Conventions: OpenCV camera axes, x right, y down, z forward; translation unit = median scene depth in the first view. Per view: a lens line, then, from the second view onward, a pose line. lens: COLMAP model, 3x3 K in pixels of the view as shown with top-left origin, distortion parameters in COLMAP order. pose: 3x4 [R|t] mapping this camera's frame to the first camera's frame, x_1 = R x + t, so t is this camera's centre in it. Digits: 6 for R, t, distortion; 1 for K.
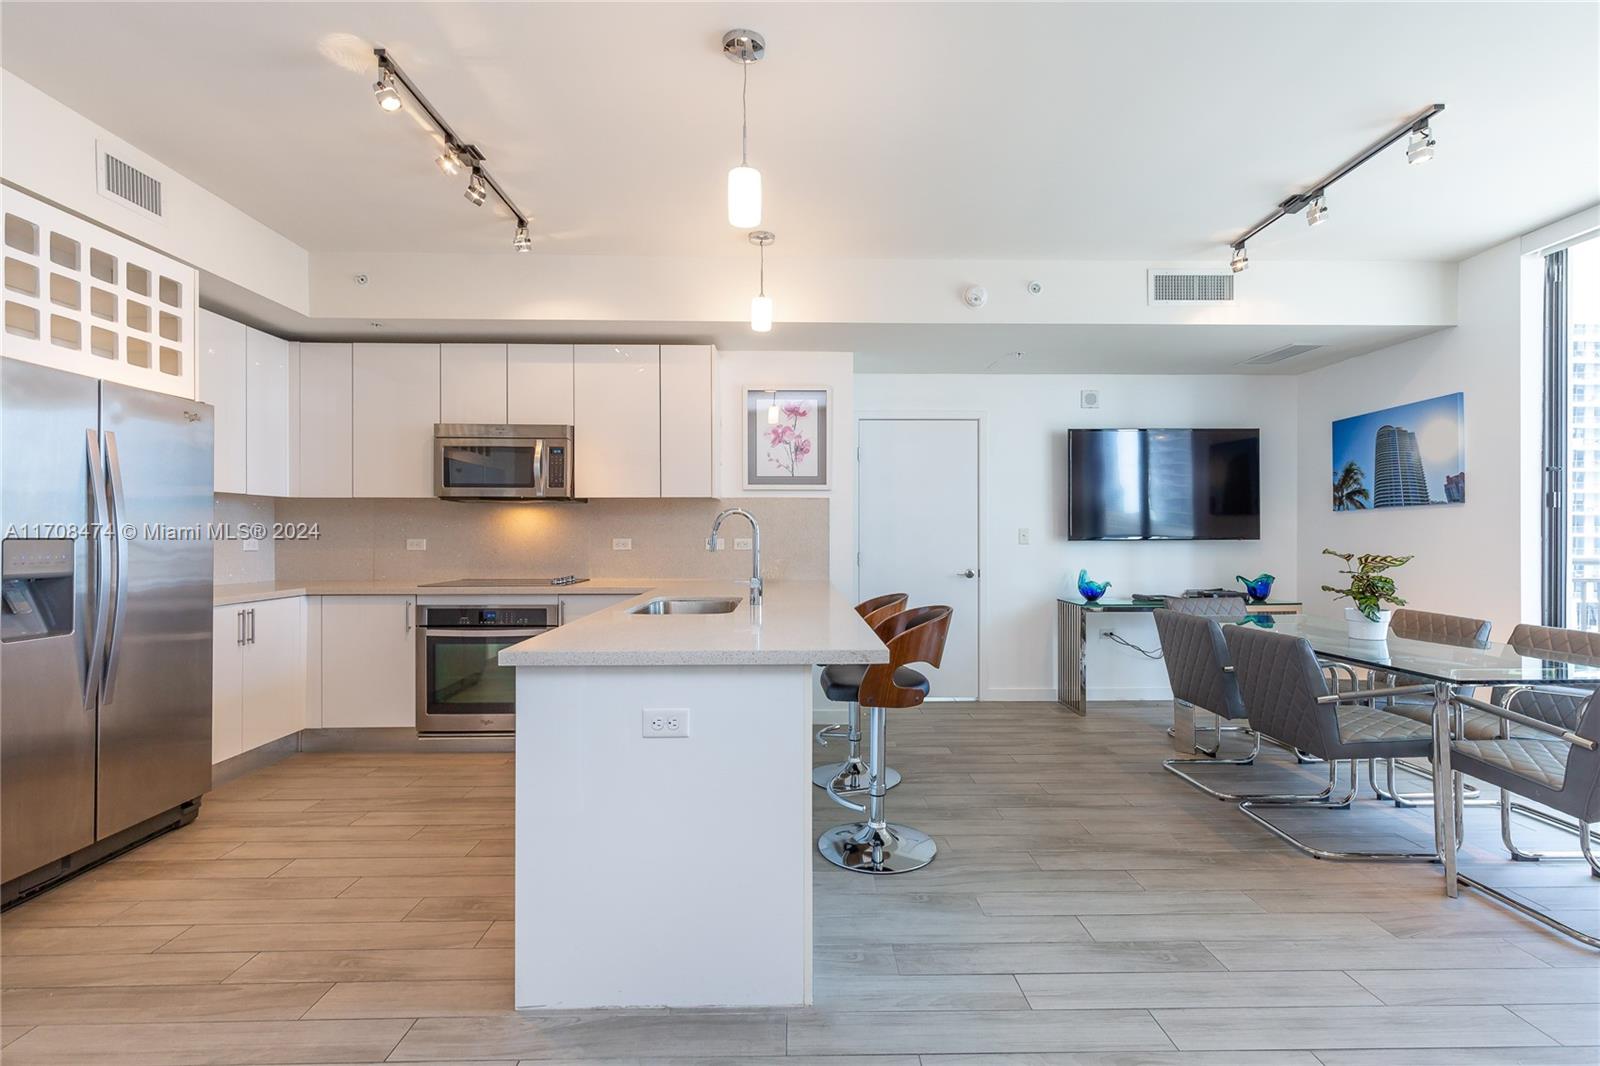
lens RADIAL K [[720.7, 0, 752.6], [0, 720.7, 533.0], [0, 0, 1]] dist [0.004584, 0.000066]
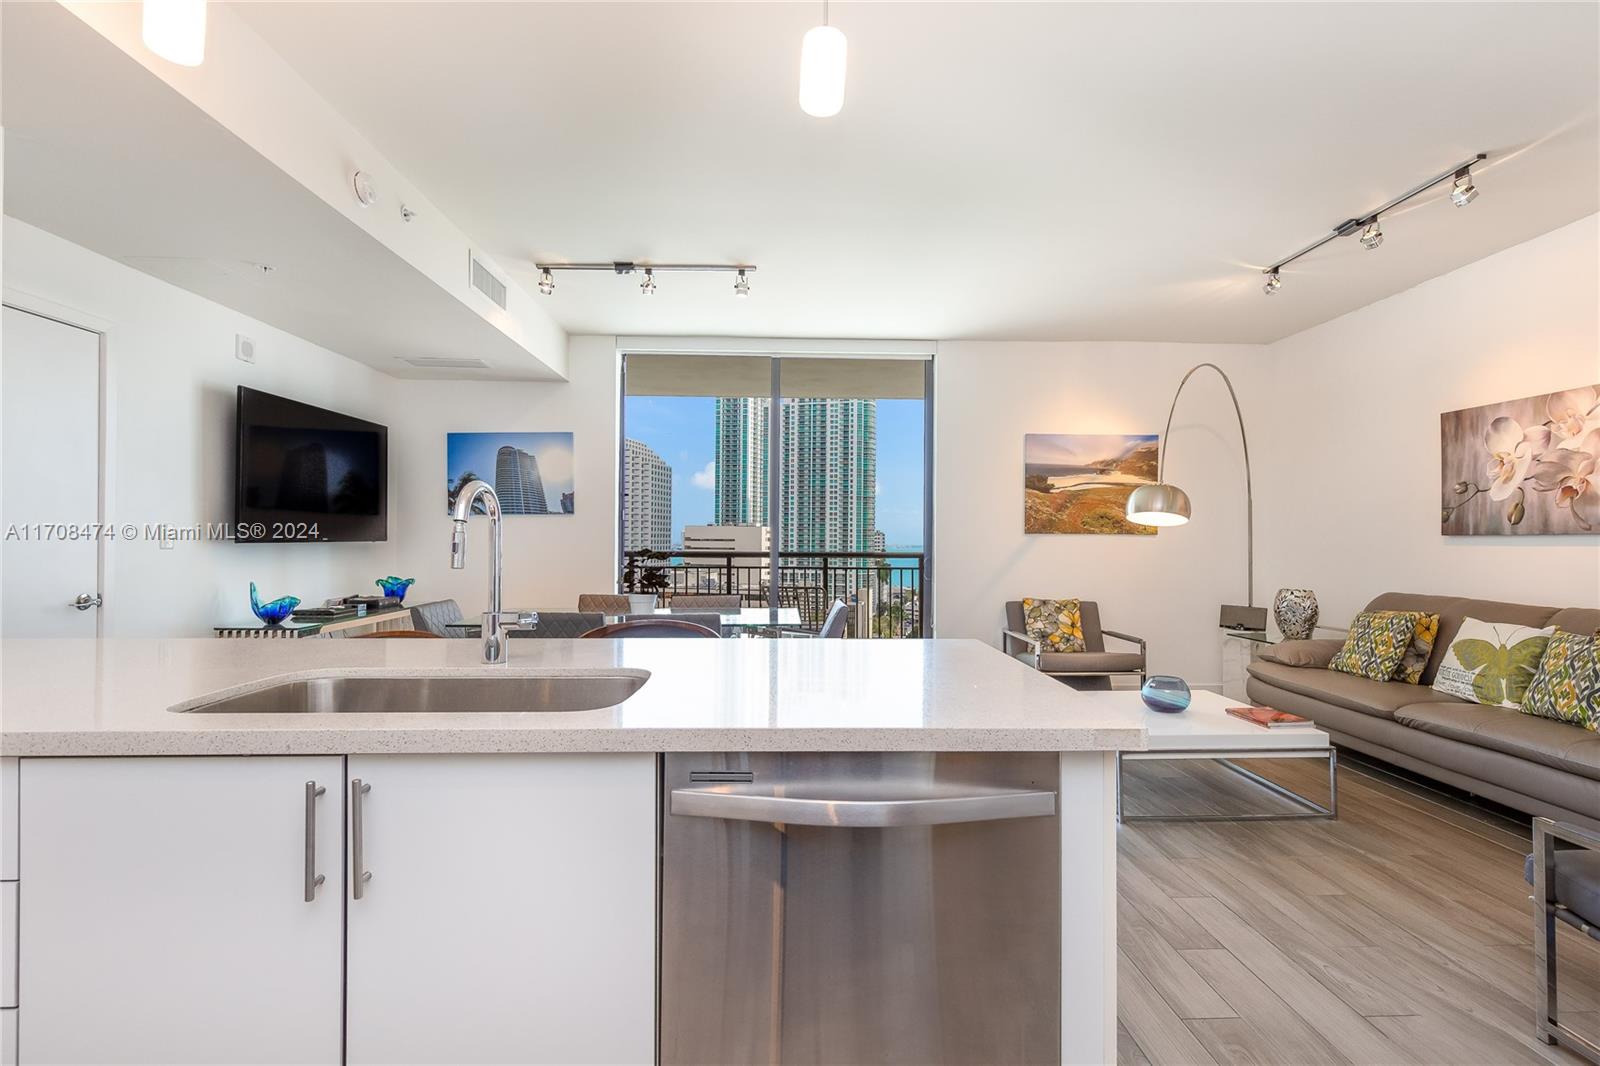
lens RADIAL K [[757.6, 0, 820.4], [0, 757.6, 536.1], [0, 0, 1]] dist [0.004795, 0.000206]
pose [[-0.084347, 0.005397, 0.996422, -0.420132], [-0.008938, 0.999941, -0.006173, 0.003907], [-0.996396, -0.009426, -0.084293, 0.583532]]
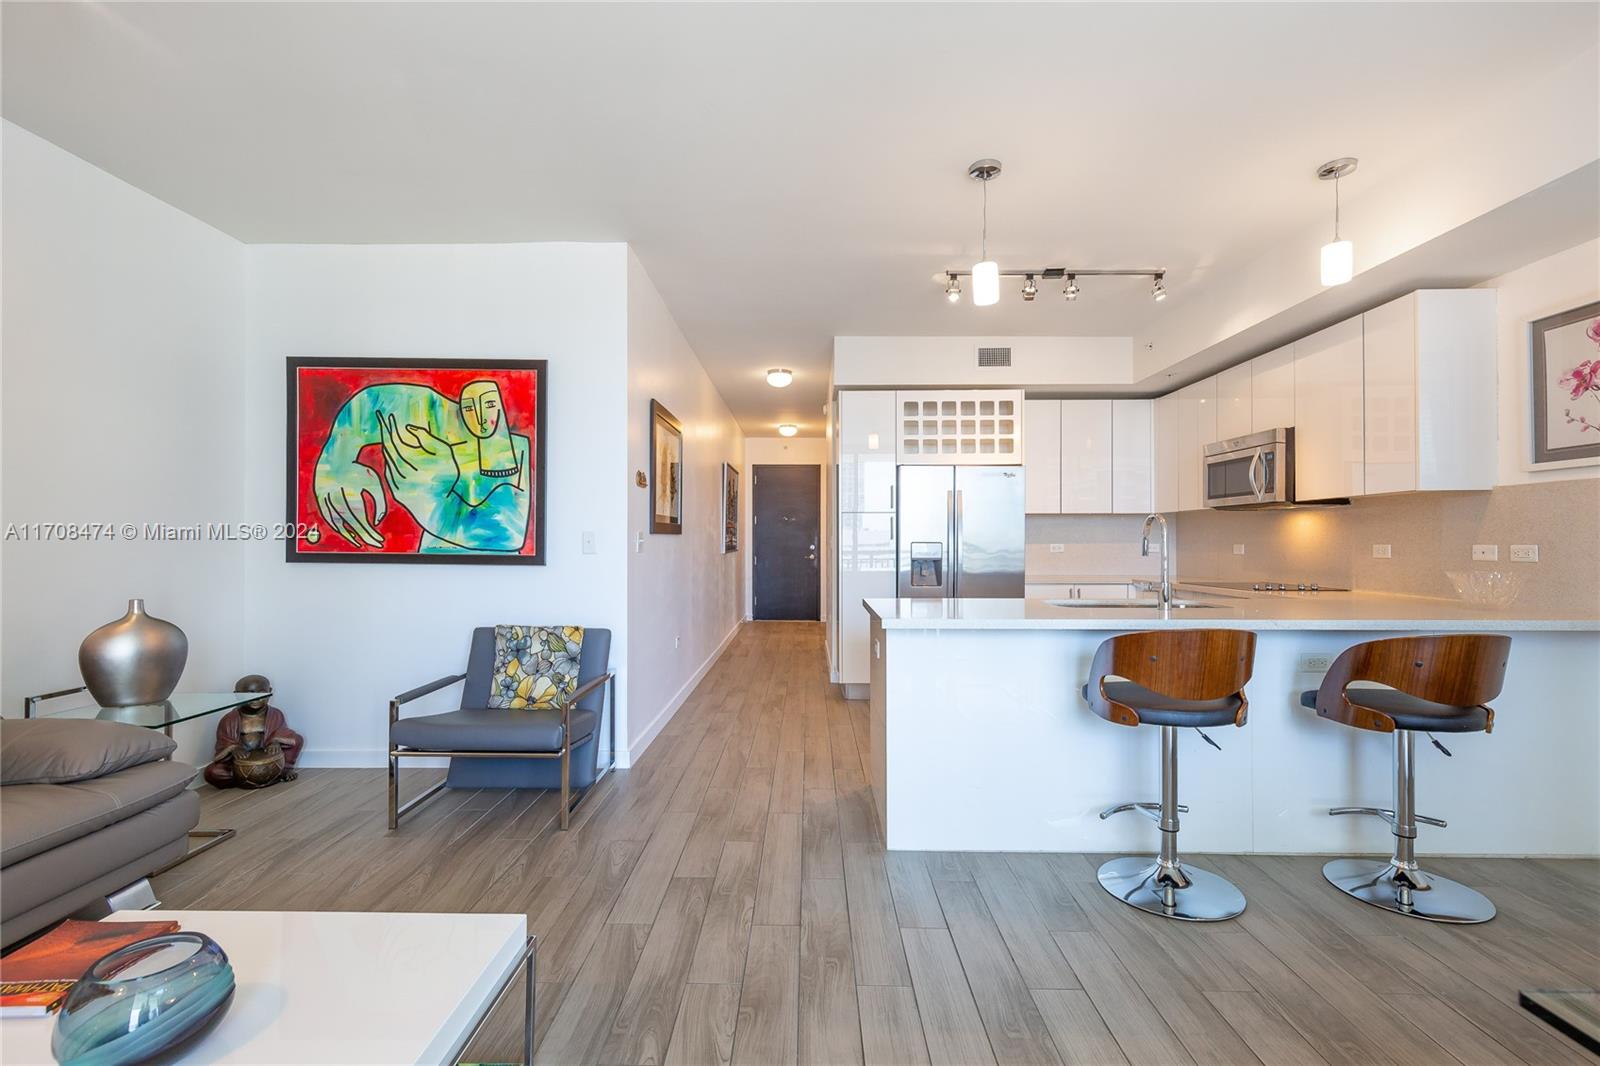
lens RADIAL K [[673.3, 0, 823.9], [0, 673.3, 541.6], [0, 0, 1]] dist [0.000514, 0.000631]
pose [[0.034351, -0.000470, -0.999410, 0.661345], [0.003441, 0.999994, -0.000352, 0.002943], [0.999404, -0.003427, 0.034352, 0.362822]]
